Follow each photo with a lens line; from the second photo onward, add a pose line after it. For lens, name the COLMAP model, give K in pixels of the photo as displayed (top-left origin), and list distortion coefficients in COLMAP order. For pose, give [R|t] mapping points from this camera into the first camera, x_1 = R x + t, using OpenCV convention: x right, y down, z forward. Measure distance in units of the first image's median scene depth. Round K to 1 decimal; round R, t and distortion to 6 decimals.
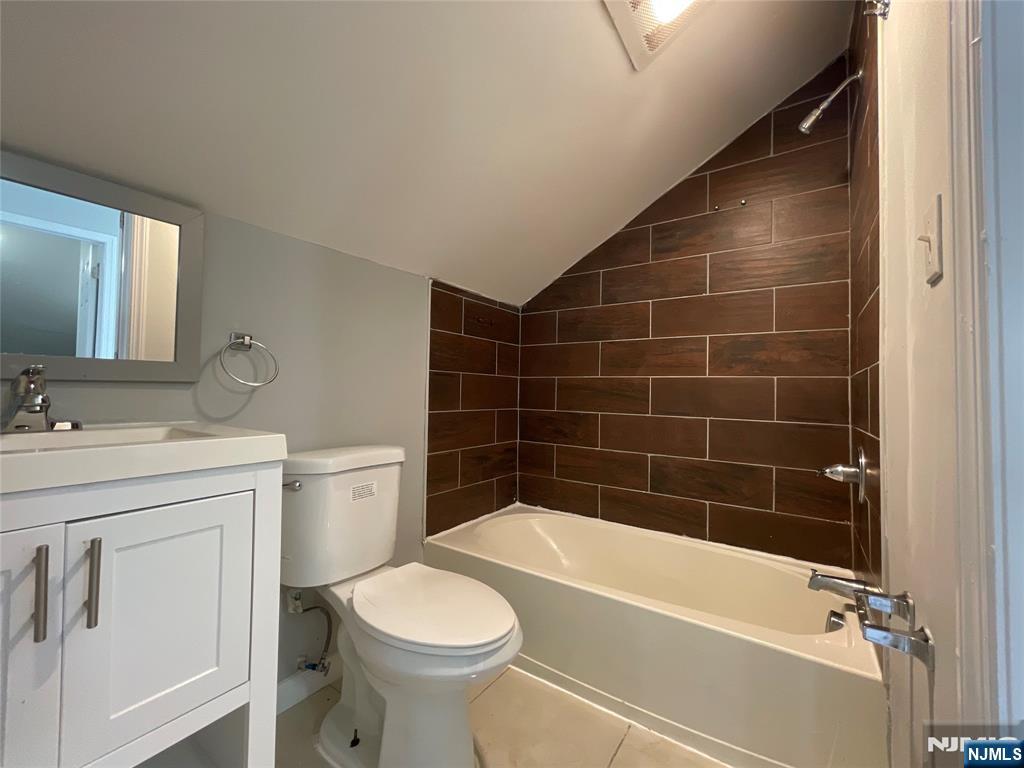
lens RADIAL K [[417.0, 0, 508.5], [0, 417.0, 380.6], [0, 0, 1]] dist [-0.007519, 0.004622]
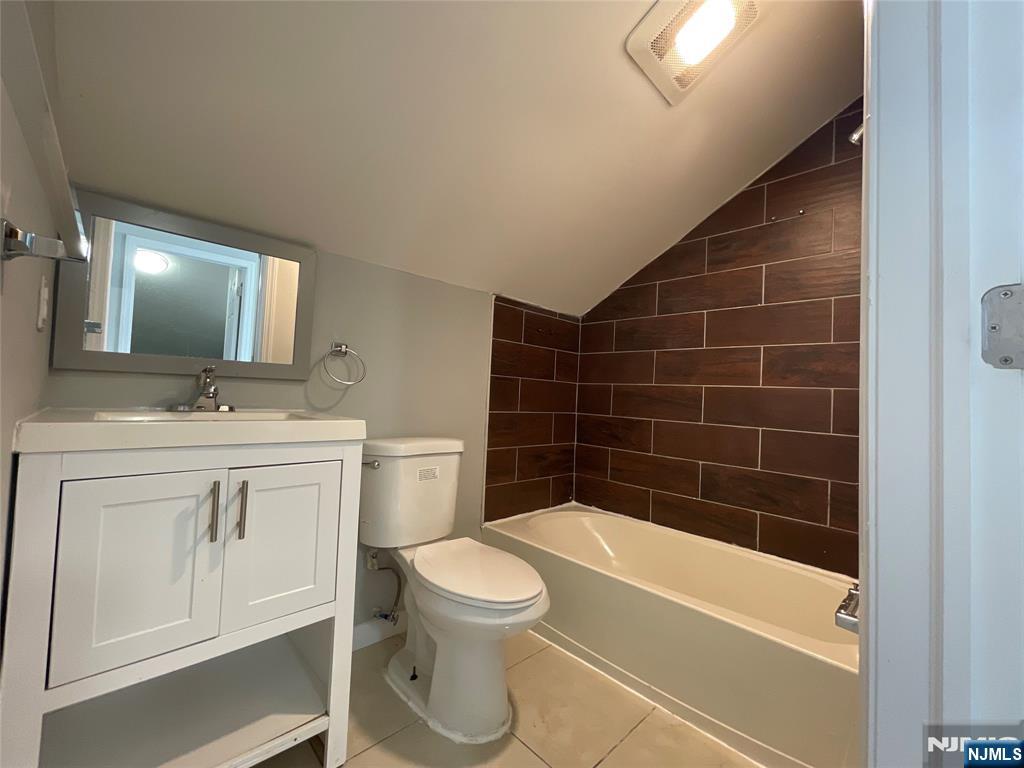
lens RADIAL K [[417.0, 0, 508.5], [0, 417.0, 380.6], [0, 0, 1]] dist [-0.007519, 0.004622]
pose [[0.980699, 0.021659, -0.194322, 0.076368], [-0.024577, 0.999618, -0.012619, 0.003375], [0.193975, 0.017151, 0.980857, -0.099101]]
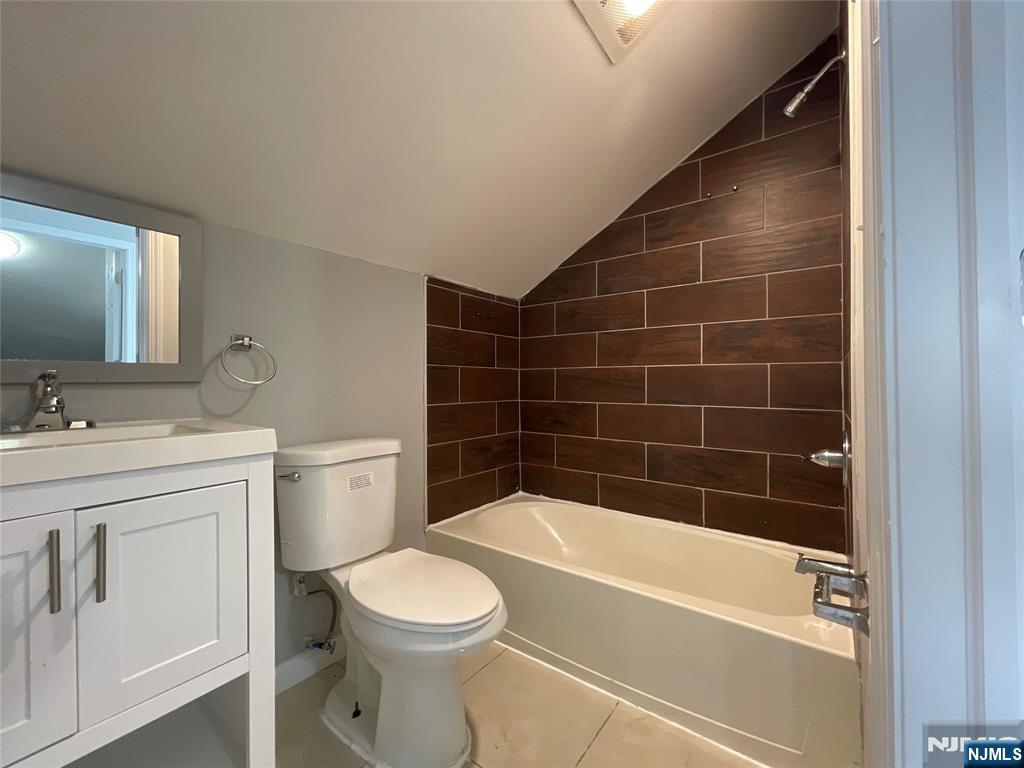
lens RADIAL K [[417.0, 0, 508.5], [0, 417.0, 380.6], [0, 0, 1]] dist [-0.007519, 0.004622]
pose [[0.998878, -0.021213, -0.042340, 0.053924], [0.022099, 0.999544, 0.020571, -0.002315], [0.041885, -0.021484, 0.998891, -0.023201]]
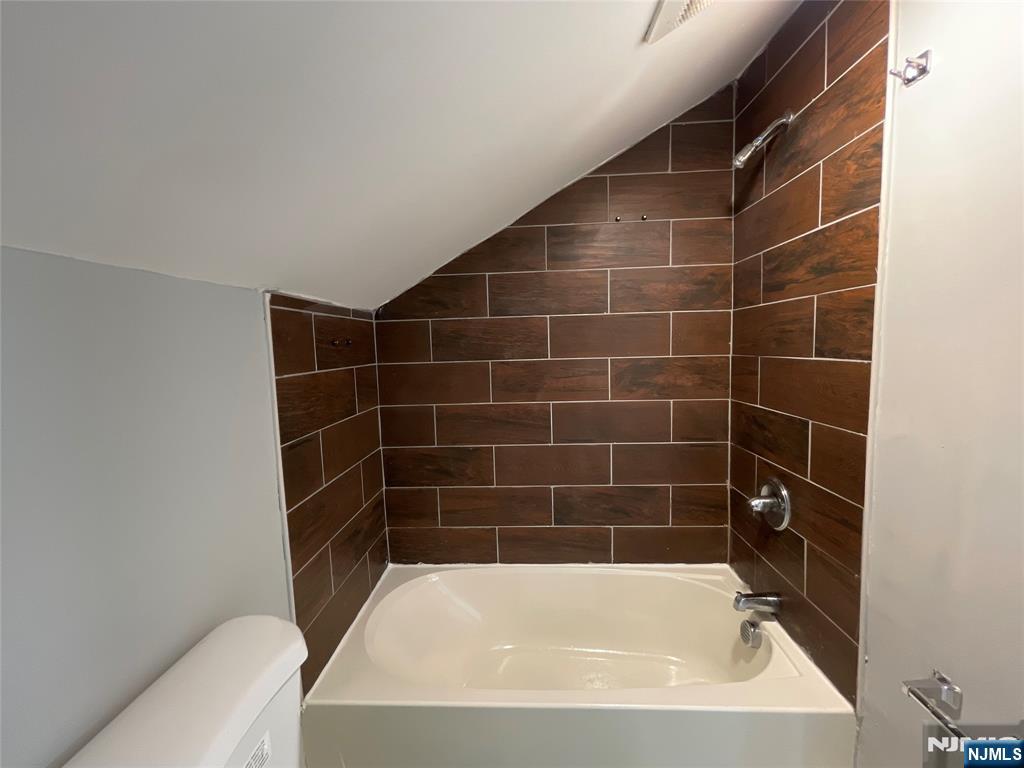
lens RADIAL K [[418.2, 0, 510.9], [0, 418.2, 380.4], [0, 0, 1]] dist [-0.000695, -0.000324]
pose [[0.848881, -0.090399, 0.520797, -0.210354], [0.032736, 0.992367, 0.118894, -0.177468], [-0.527569, -0.083878, 0.845361, 0.312493]]
